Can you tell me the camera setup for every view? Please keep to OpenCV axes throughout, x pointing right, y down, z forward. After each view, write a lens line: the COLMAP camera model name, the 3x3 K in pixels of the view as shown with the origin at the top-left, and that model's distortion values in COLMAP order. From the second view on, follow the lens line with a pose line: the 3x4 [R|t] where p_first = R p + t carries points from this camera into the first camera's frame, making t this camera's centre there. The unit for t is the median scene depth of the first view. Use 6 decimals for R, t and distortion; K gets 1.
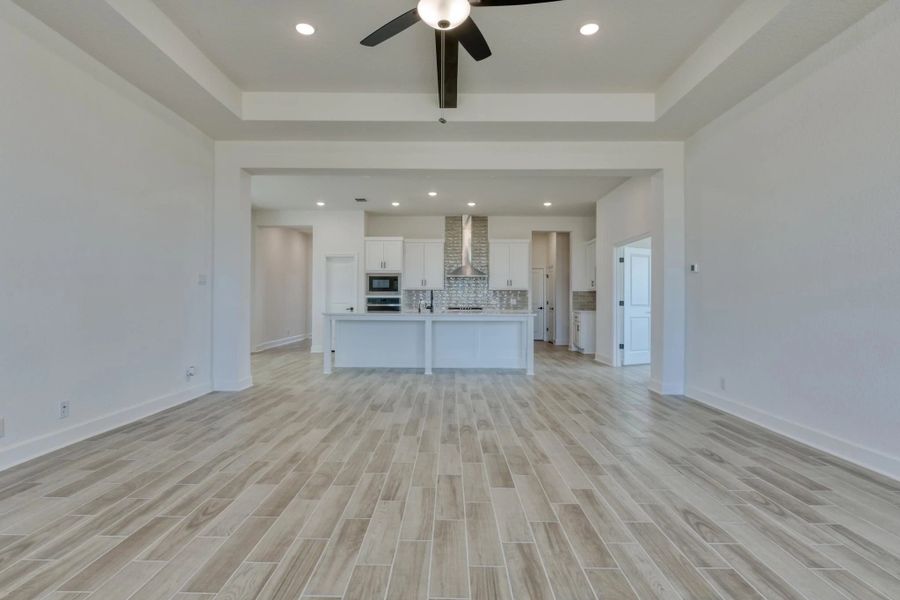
lens RADIAL K [[460.6, 0, 445.7], [0, 460.6, 299.4], [0, 0, 1]] dist [-0.003178, -0.001554]
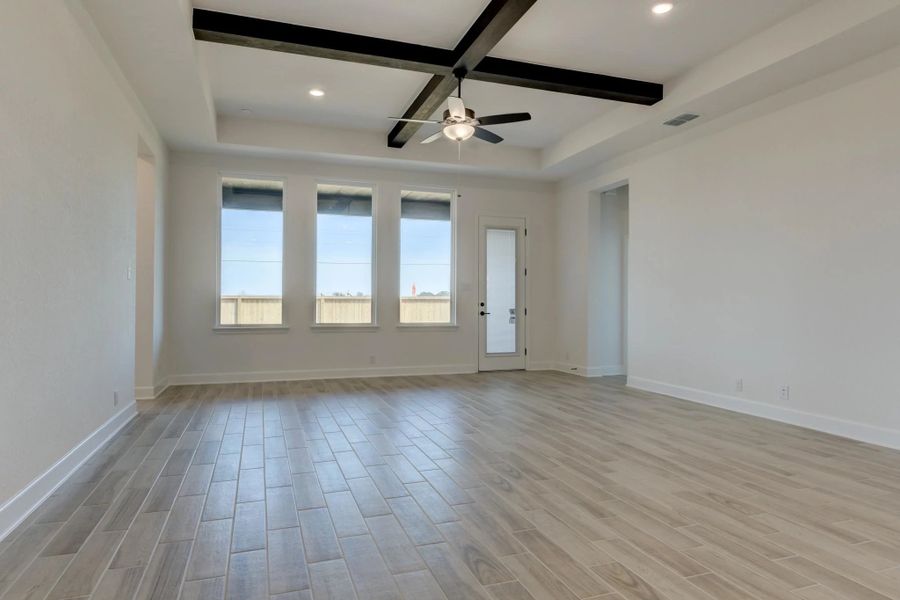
lens RADIAL K [[531.8, 0, 450.0], [0, 531.8, 300.0], [0, 0, 1]] dist [-0.001864, -0.000623]
pose [[-0.938979, -0.008569, -0.343867, 0.280349], [-0.006985, 0.999959, -0.005846, 0.004791], [0.343903, -0.003088, -0.939000, 1.135047]]
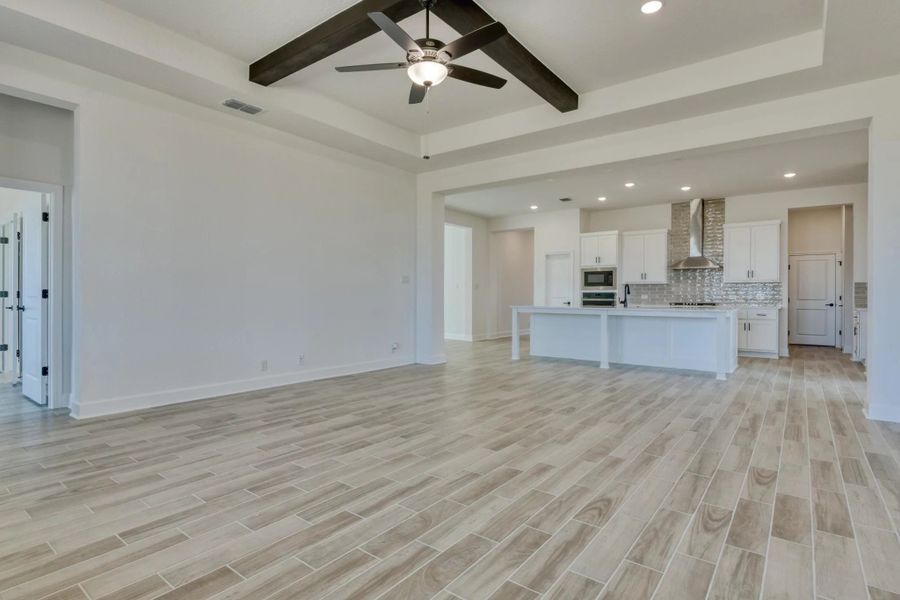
lens RADIAL K [[460.6, 0, 445.7], [0, 460.6, 299.4], [0, 0, 1]] dist [-0.003178, -0.001554]
pose [[0.796946, 0.003187, -0.604043, 0.332338], [0.002388, 0.999962, 0.008427, 0.003700], [0.604046, -0.008158, 0.796908, -0.008461]]
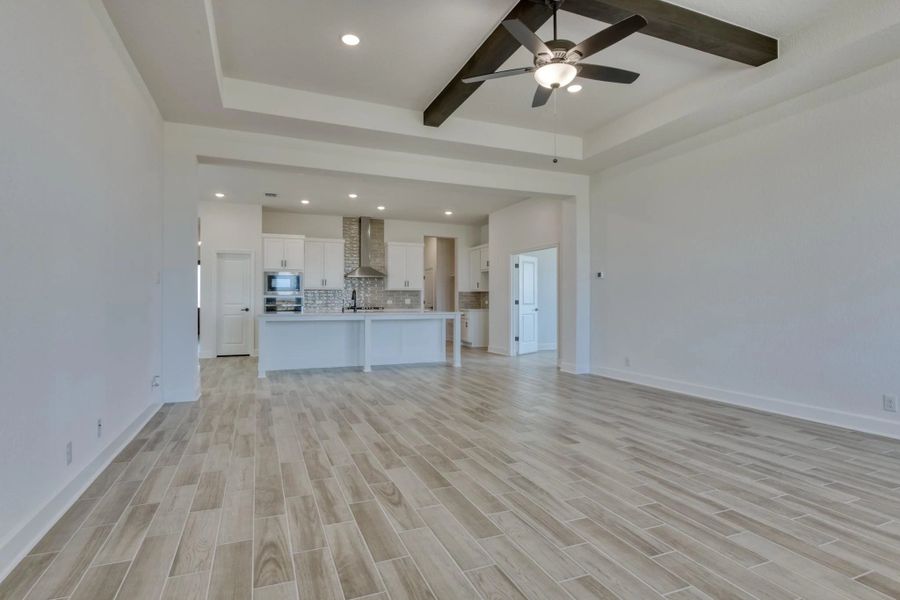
lens RADIAL K [[460.6, 0, 445.7], [0, 460.6, 299.4], [0, 0, 1]] dist [-0.003178, -0.001554]
pose [[0.921711, -0.002183, 0.387872, -0.314049], [0.001707, 0.999997, 0.001572, -0.001466], [-0.387874, -0.000786, 0.921712, -0.027163]]
